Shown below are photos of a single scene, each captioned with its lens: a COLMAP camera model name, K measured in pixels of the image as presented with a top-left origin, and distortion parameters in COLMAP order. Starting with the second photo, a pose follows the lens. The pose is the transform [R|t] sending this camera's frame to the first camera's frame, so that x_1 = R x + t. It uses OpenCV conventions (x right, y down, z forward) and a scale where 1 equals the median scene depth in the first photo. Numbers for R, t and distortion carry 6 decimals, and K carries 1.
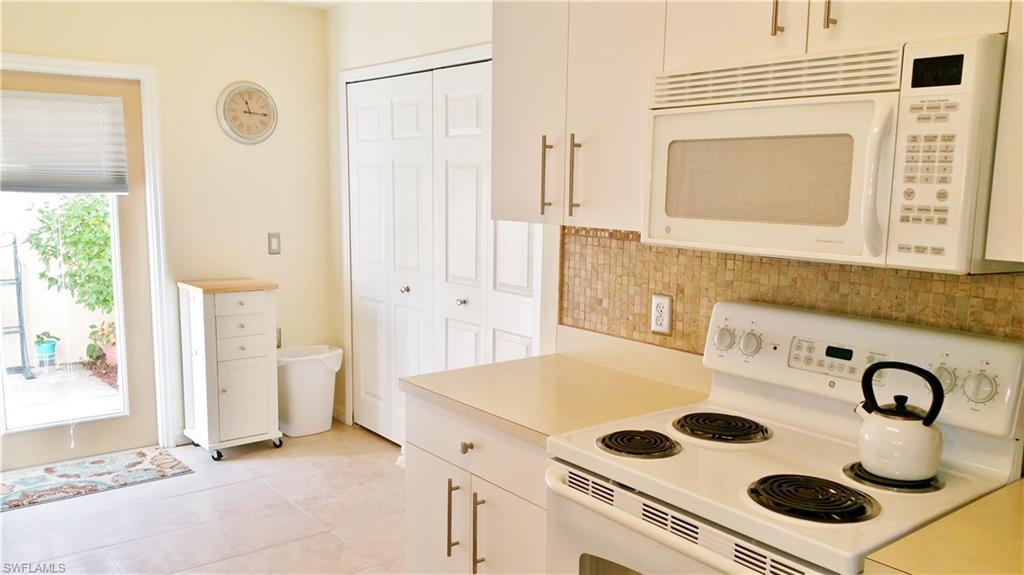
lens RADIAL K [[814.0, 0, 511.9], [0, 814.0, 307.6], [0, 0, 1]] dist [0.150432, -0.304465]
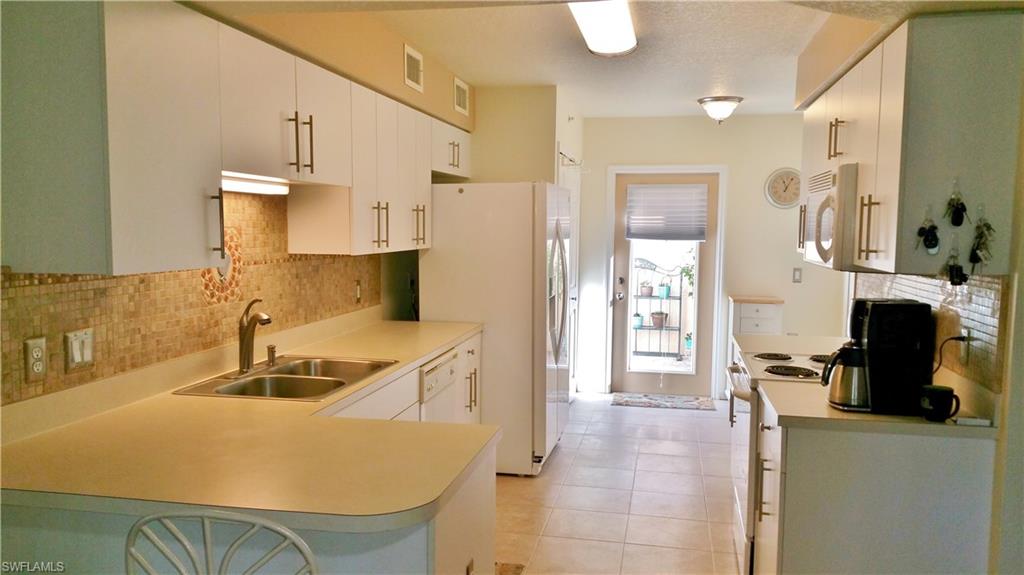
lens RADIAL K [[814.0, 0, 511.9], [0, 814.0, 307.6], [0, 0, 1]] dist [0.150432, -0.304465]
pose [[0.644898, 0.067323, -0.761298, 0.623739], [-0.117618, 0.992988, -0.011823, 0.069471], [0.755164, 0.097167, 0.648295, -0.400678]]
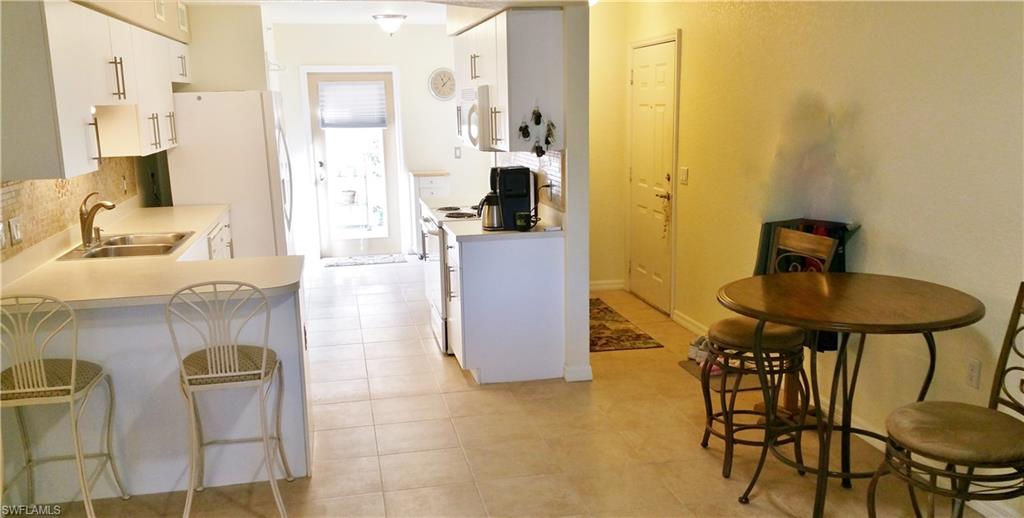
lens RADIAL K [[849.5, 0, 515.3], [0, 849.5, 277.4], [0, 0, 1]] dist [0.094046, -0.183022]
pose [[0.893038, 0.057934, -0.446236, 0.893601], [-0.034735, 0.997594, 0.060001, 0.107083], [0.448639, -0.038083, 0.892901, -0.866985]]
